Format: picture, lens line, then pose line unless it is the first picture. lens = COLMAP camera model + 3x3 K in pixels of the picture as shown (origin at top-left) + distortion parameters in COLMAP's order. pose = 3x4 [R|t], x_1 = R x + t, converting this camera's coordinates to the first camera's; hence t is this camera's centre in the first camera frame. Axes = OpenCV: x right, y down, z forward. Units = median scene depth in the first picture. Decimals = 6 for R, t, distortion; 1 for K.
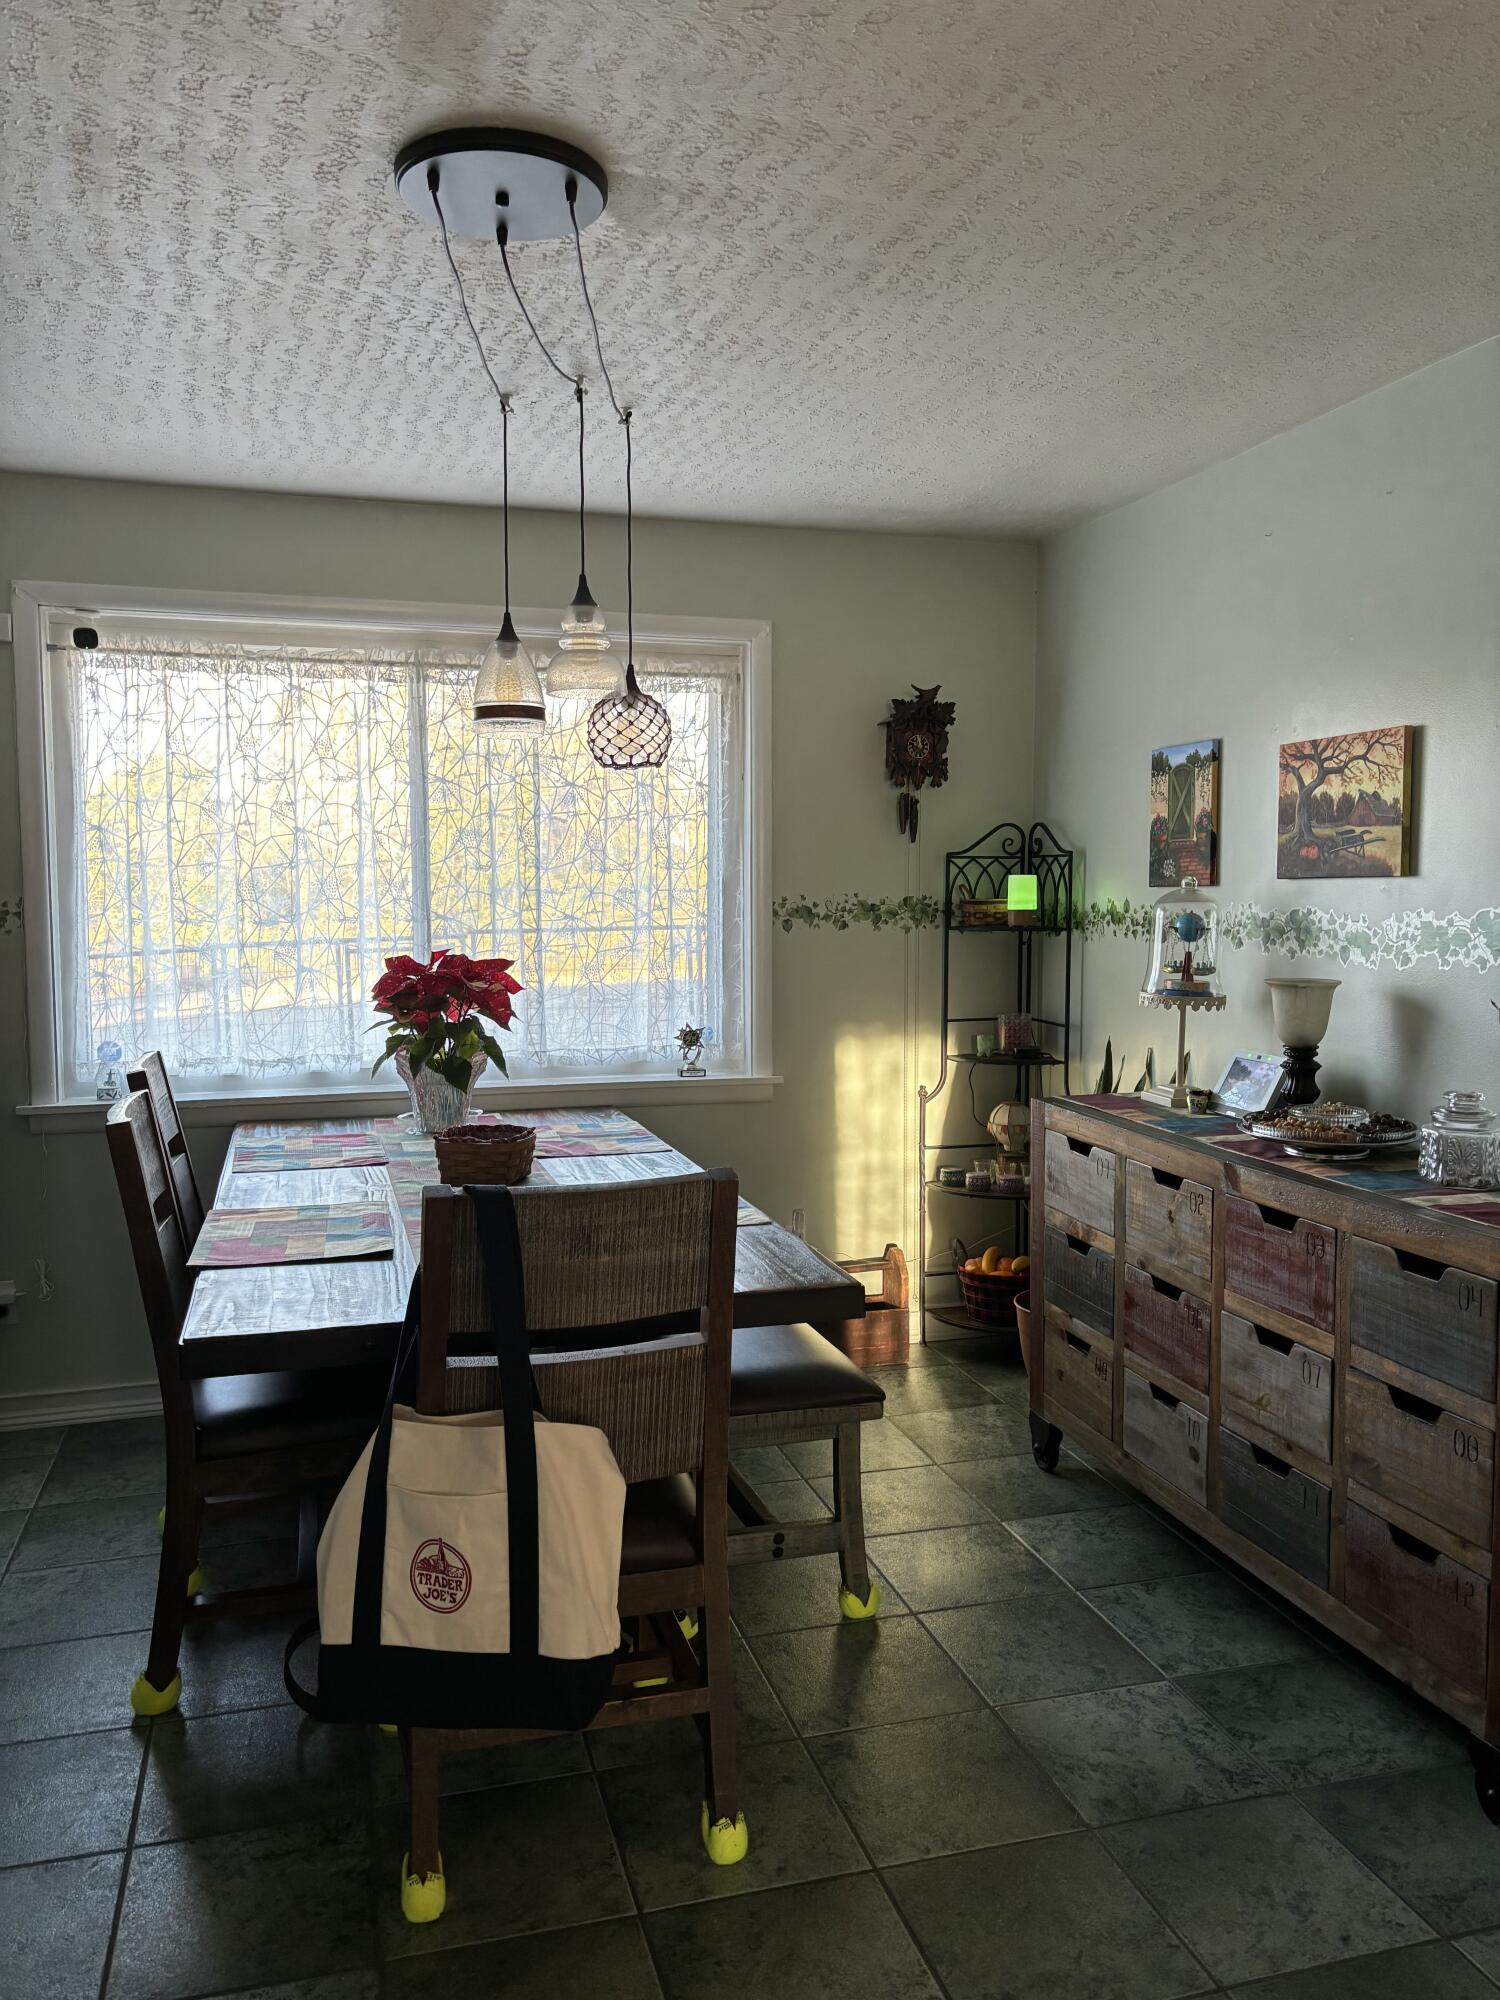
lens RADIAL K [[1517.6, 0, 753.4], [0, 1517.6, 993.0], [0, 0, 1]] dist [0.037198, -0.037885]
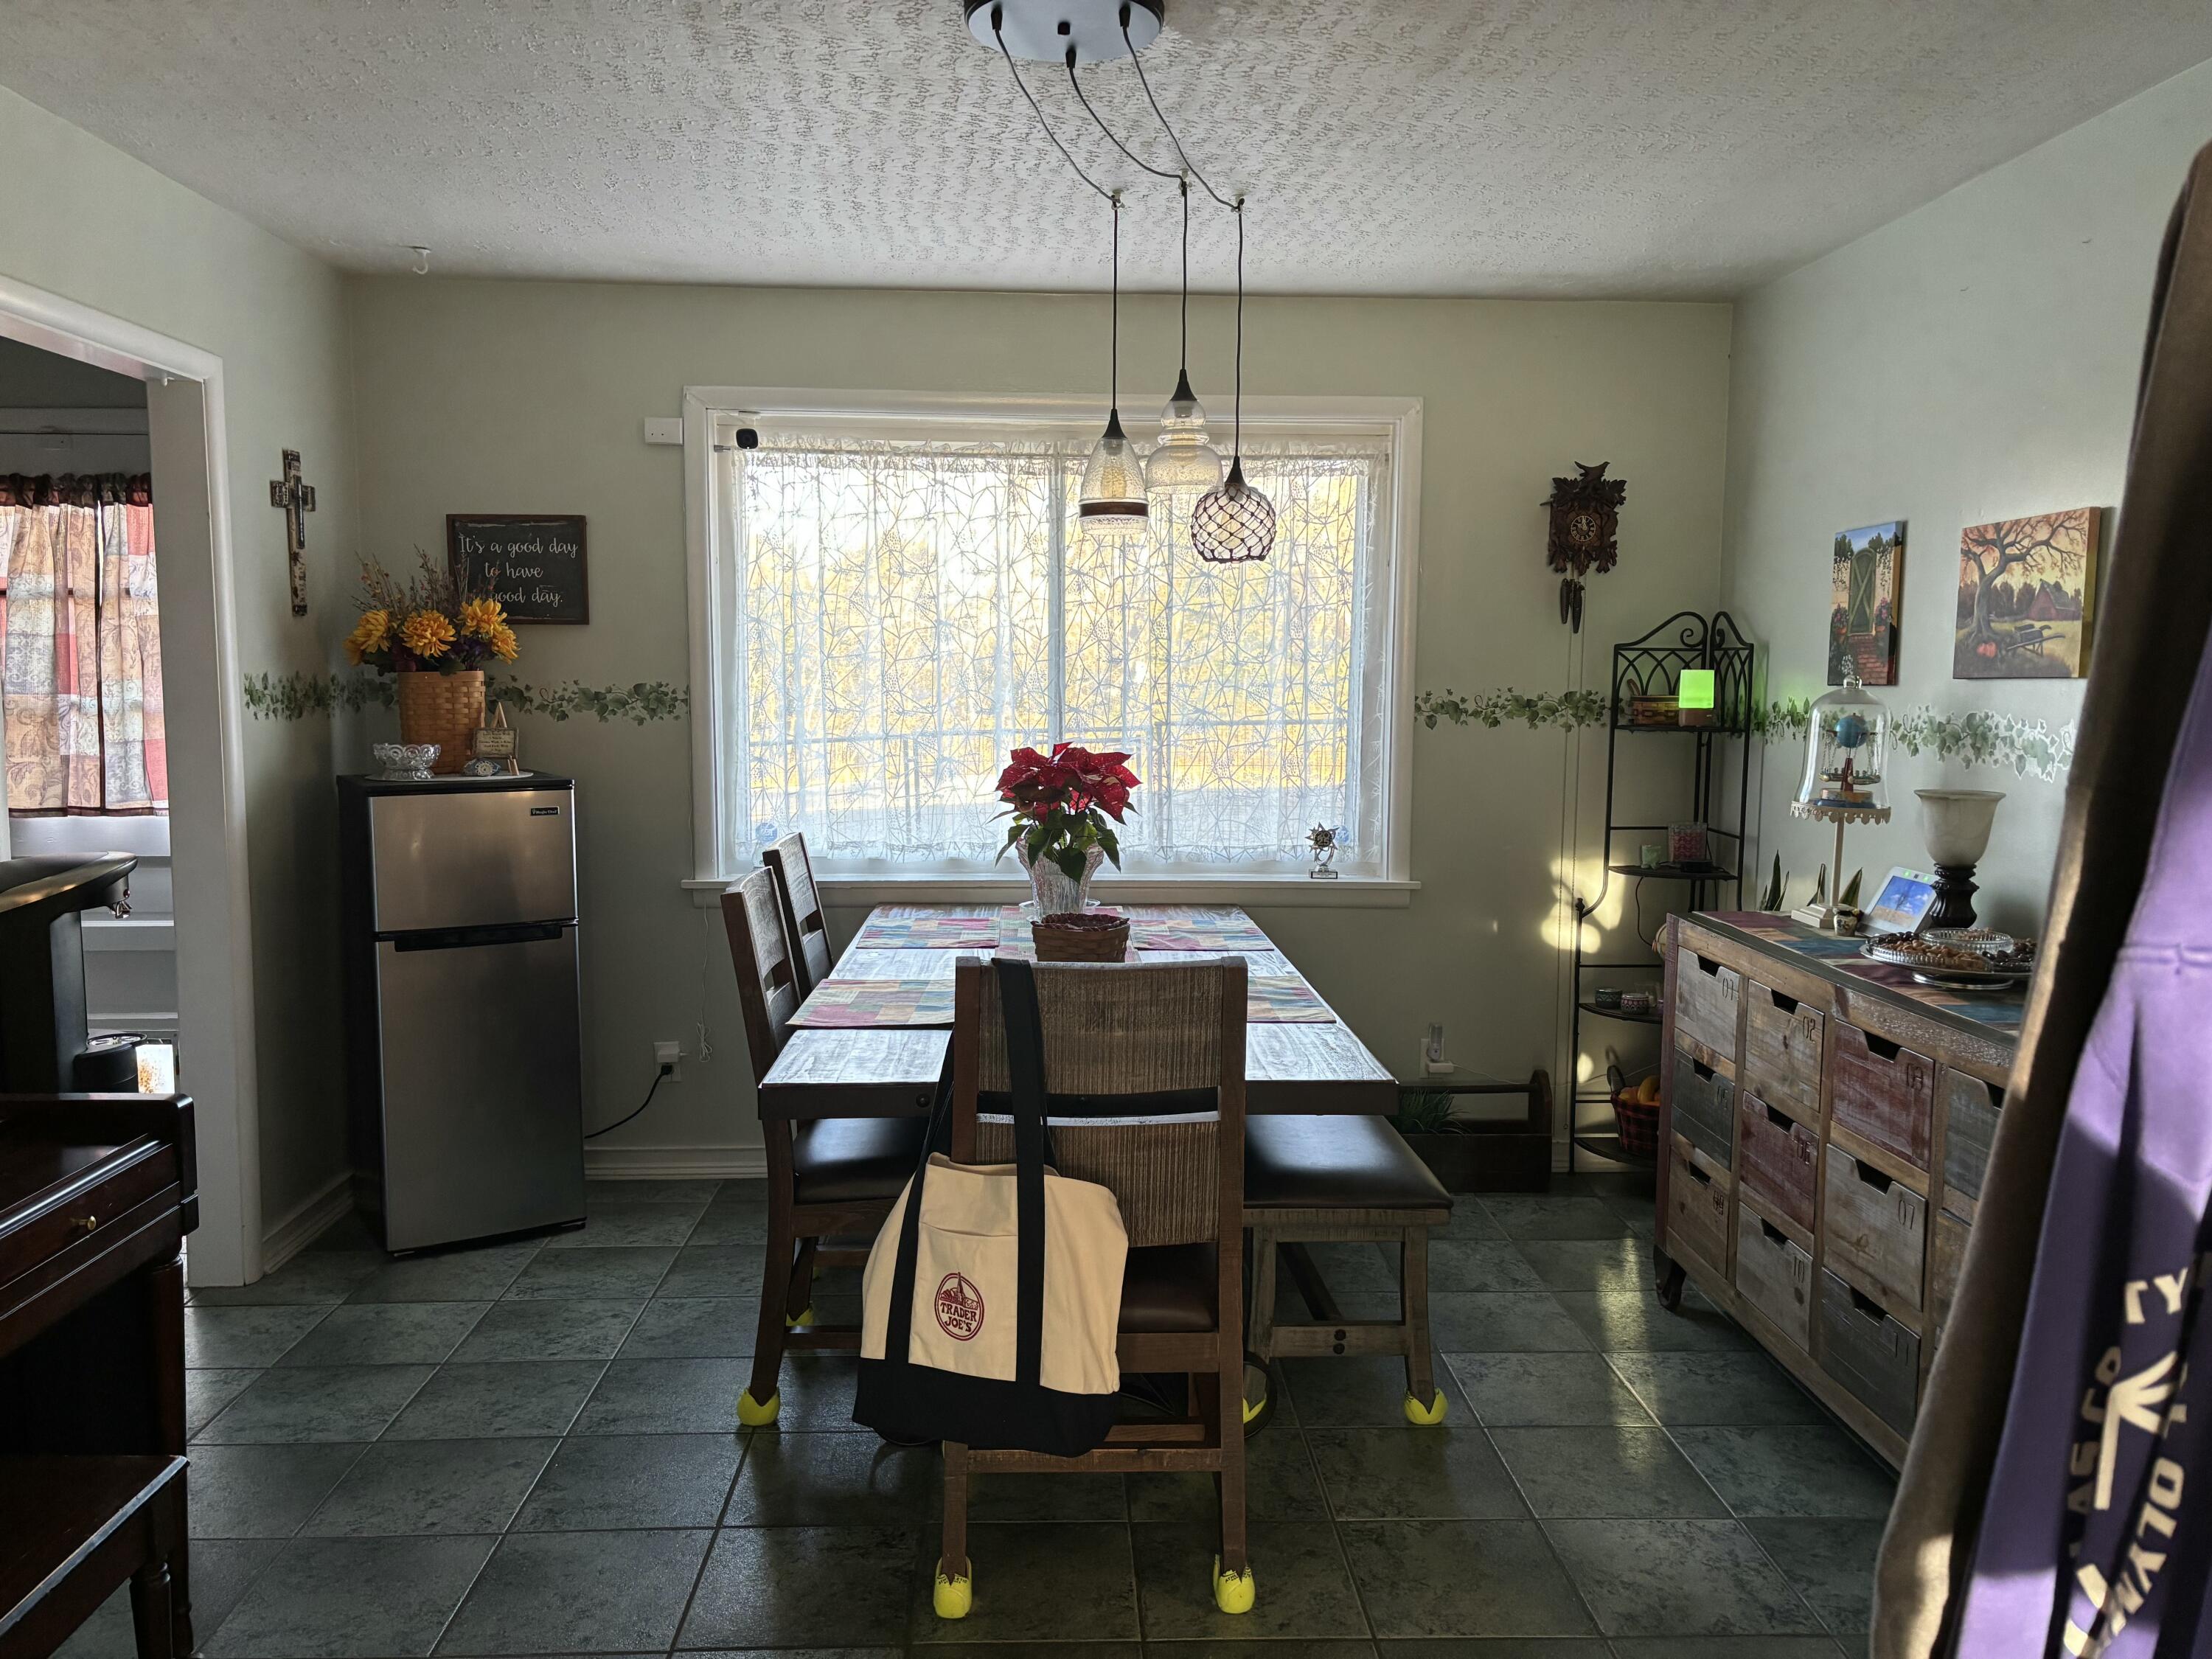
lens RADIAL K [[1678.5, 0, 1104.2], [0, 1678.5, 849.2], [0, 0, 1]] dist [0.037198, -0.037885]
pose [[0.970308, 0.033383, -0.239558, 0.111568], [-0.025038, 0.998972, 0.037795, 0.000174], [0.240573, -0.030675, 0.970146, -0.096439]]
